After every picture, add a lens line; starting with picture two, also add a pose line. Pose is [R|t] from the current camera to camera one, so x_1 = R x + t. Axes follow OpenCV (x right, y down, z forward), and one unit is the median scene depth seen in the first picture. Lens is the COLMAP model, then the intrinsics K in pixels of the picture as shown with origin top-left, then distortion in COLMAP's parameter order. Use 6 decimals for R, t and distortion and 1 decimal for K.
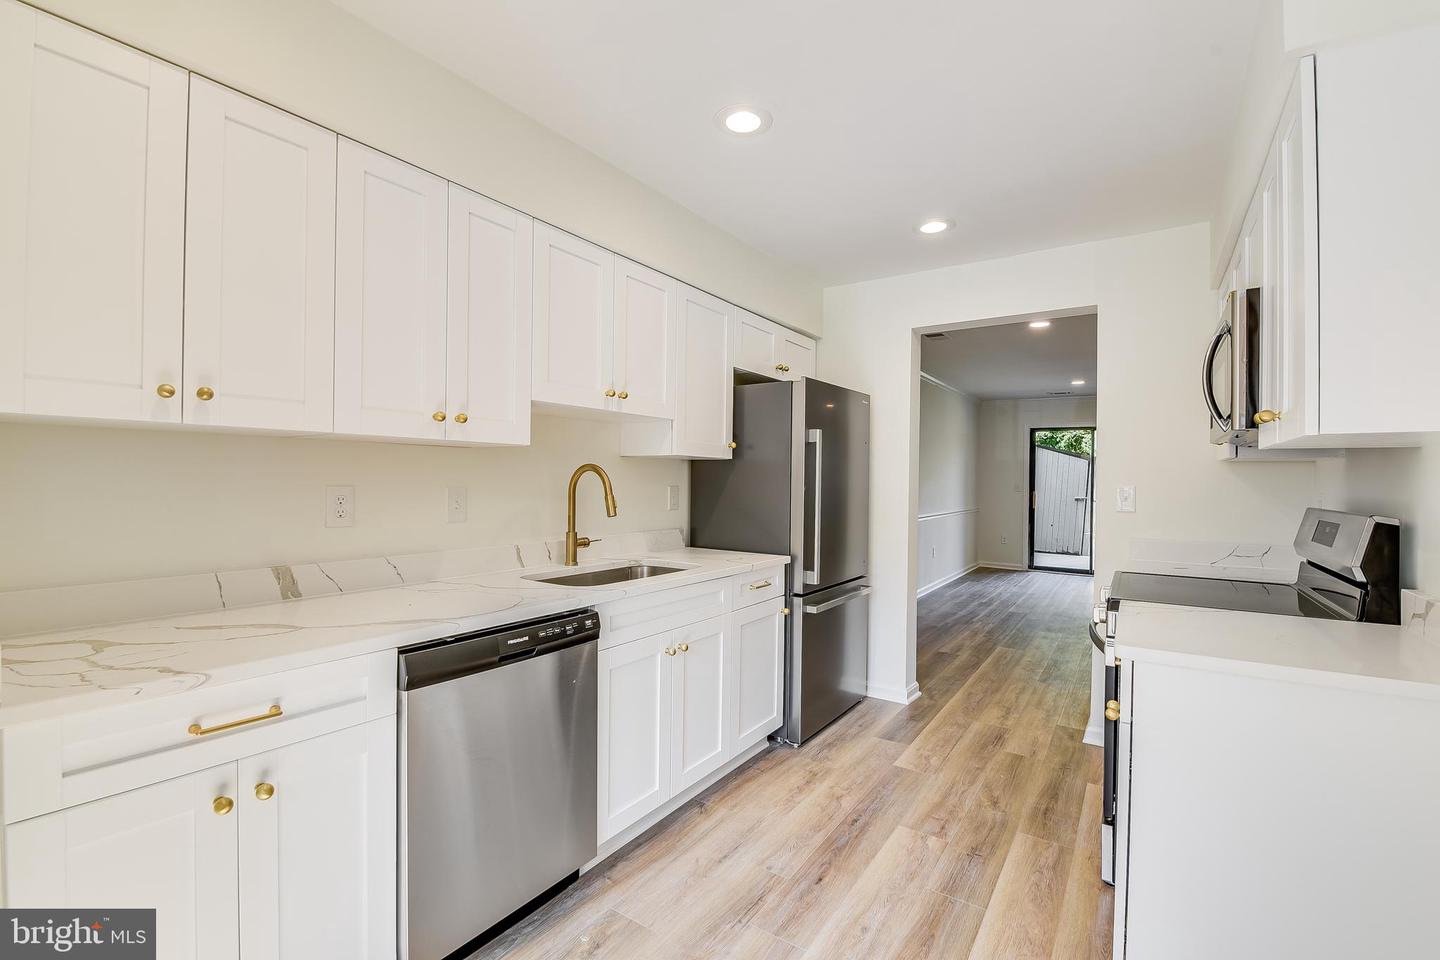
lens RADIAL K [[625.9, 0, 720.0], [0, 625.9, 480.0], [0, 0, 1]] dist [-0.000928, -0.010451]
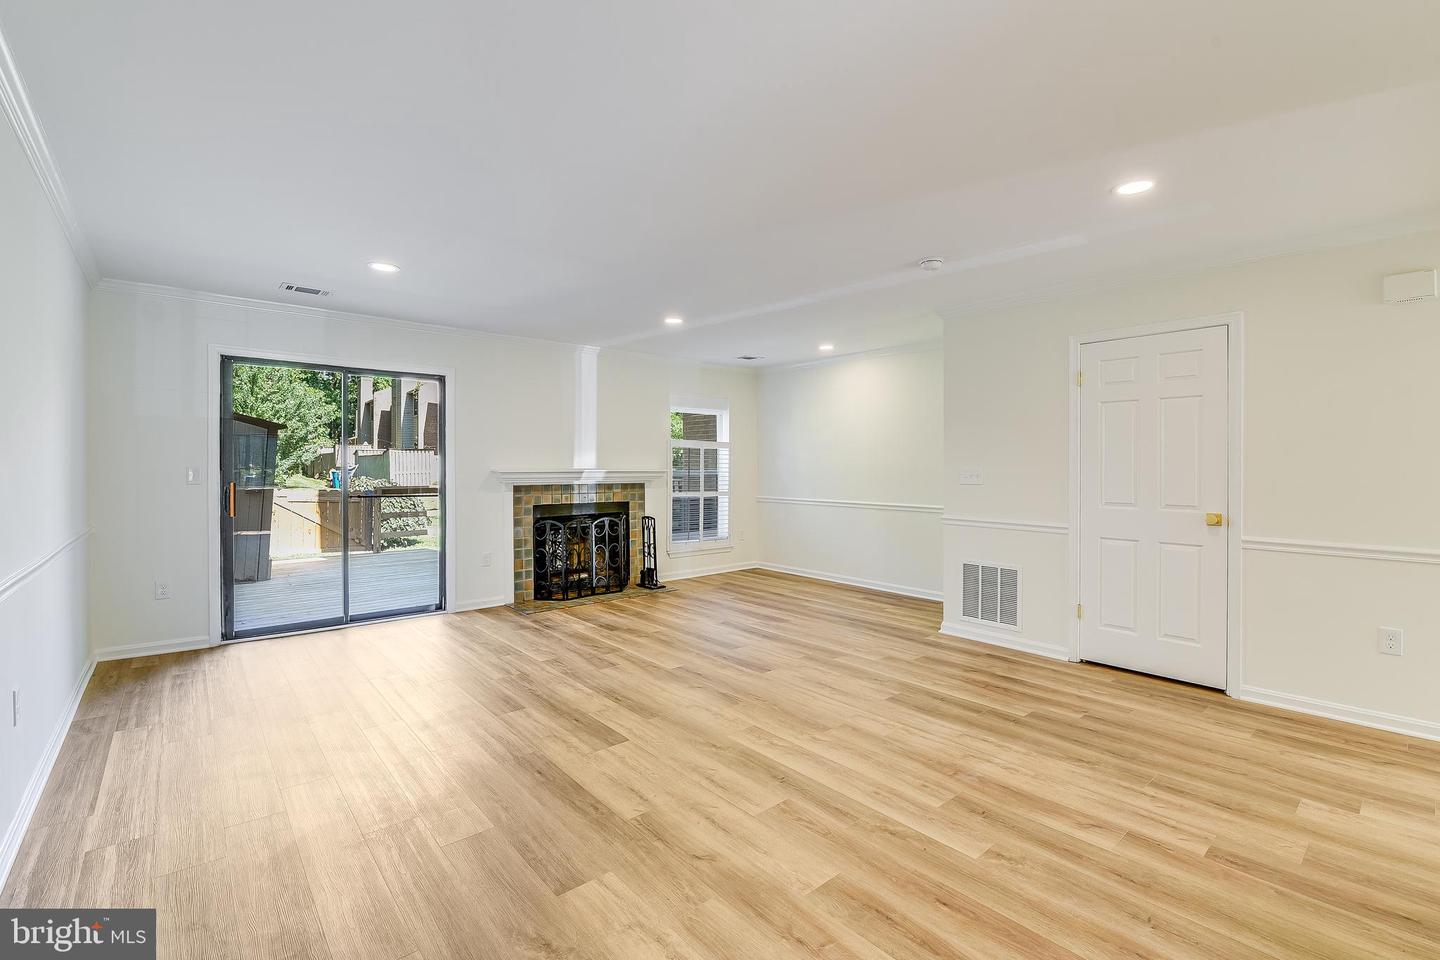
lens RADIAL K [[628.7, 0, 723.7], [0, 628.7, 464.2], [0, 0, 1]] dist [-0.001331, -0.011191]
pose [[0.255636, -0.011220, 0.966708, 0.137083], [0.003840, 0.999937, 0.010590, 0.000083], [-0.966765, 0.001005, 0.255663, 0.554647]]
